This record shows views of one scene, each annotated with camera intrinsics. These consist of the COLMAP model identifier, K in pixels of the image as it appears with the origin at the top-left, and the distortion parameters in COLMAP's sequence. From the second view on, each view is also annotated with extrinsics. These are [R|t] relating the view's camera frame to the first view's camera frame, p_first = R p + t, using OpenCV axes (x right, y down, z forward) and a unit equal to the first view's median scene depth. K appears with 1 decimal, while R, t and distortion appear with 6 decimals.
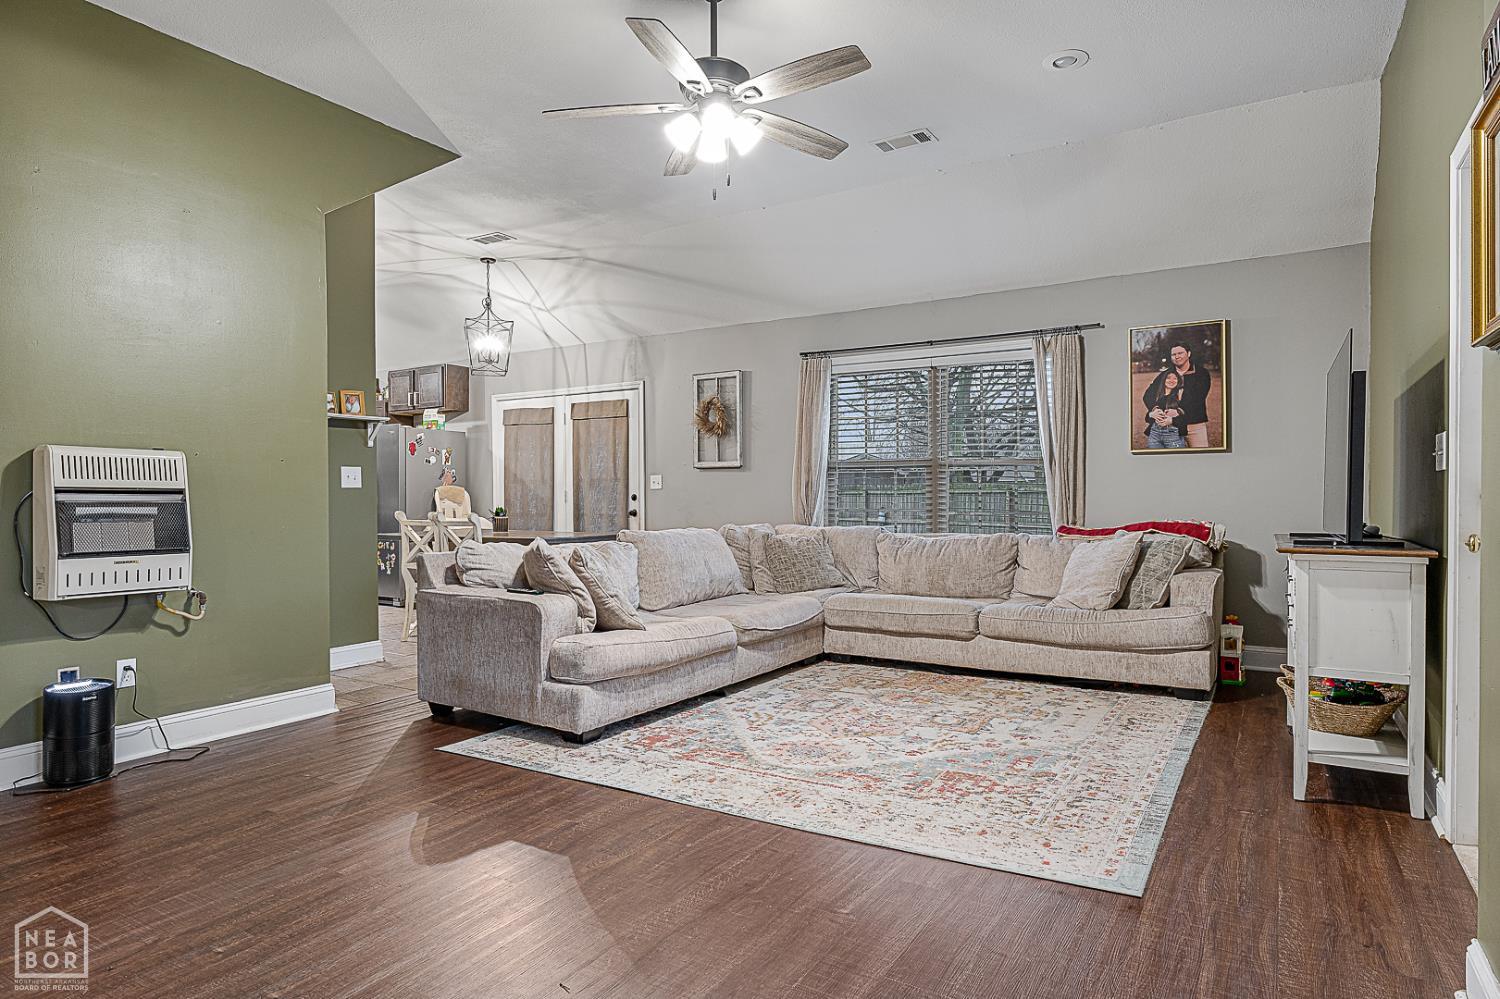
lens RADIAL K [[835.4, 0, 757.8], [0, 835.4, 508.8], [0, 0, 1]] dist [-0.005725, 0.000297]
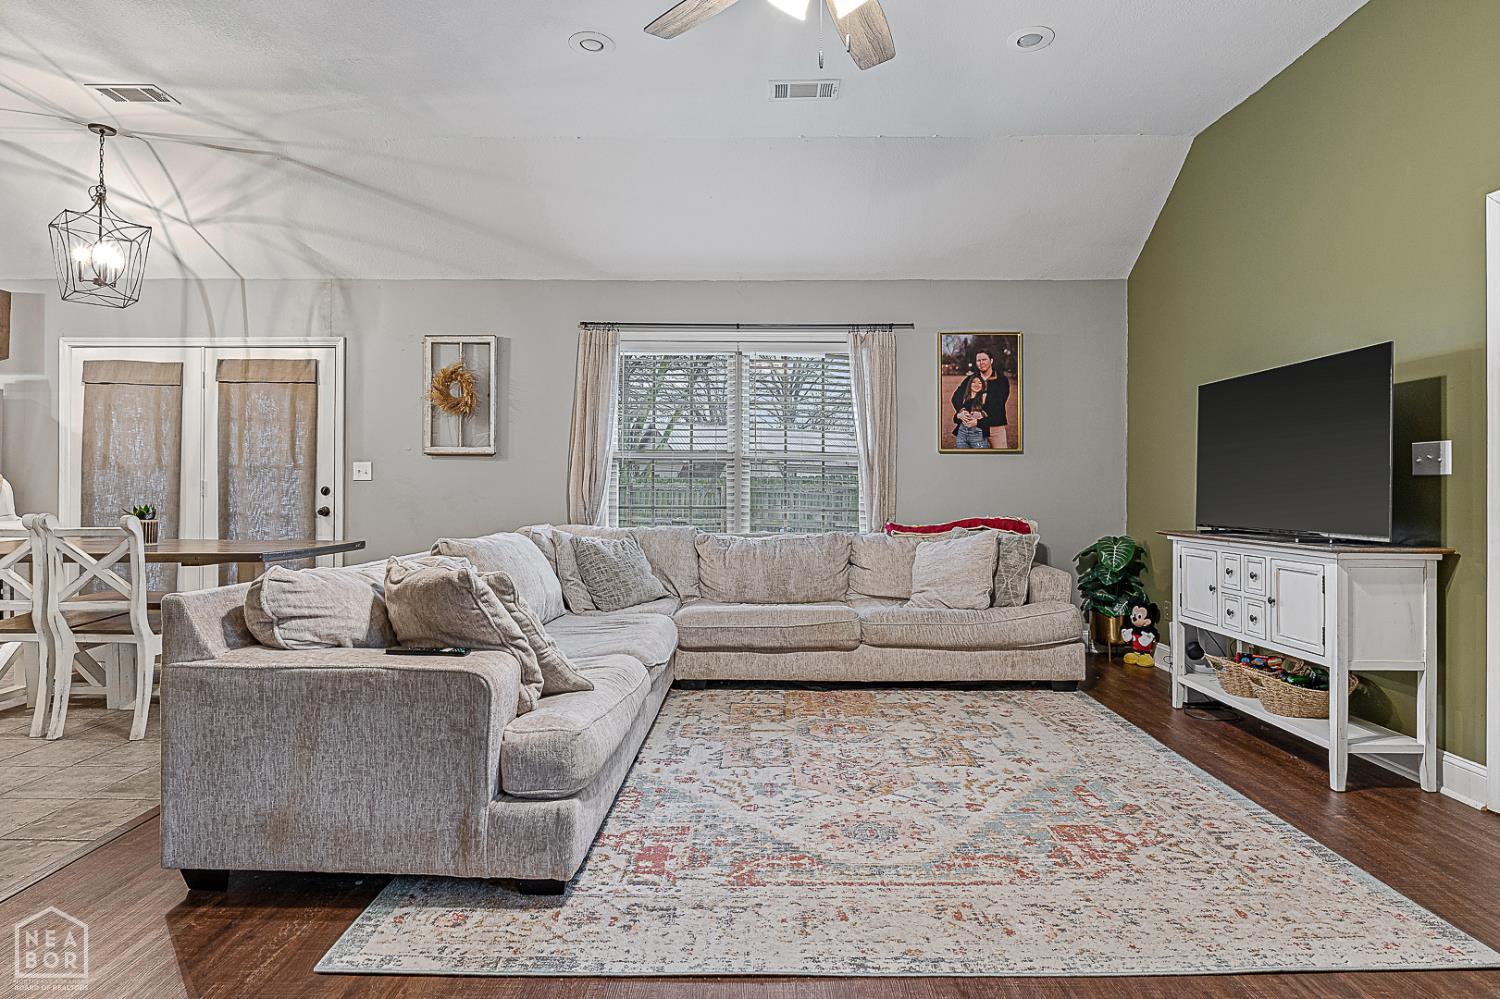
lens RADIAL K [[791.7, 0, 747.0], [0, 791.7, 486.2], [0, 0, 1]] dist [-0.002875, -0.002248]
pose [[0.863203, 0.009722, 0.504763, -0.280040], [0.000454, 0.999799, -0.020033, -0.005333], [-0.504856, 0.017522, 0.863026, 0.302775]]
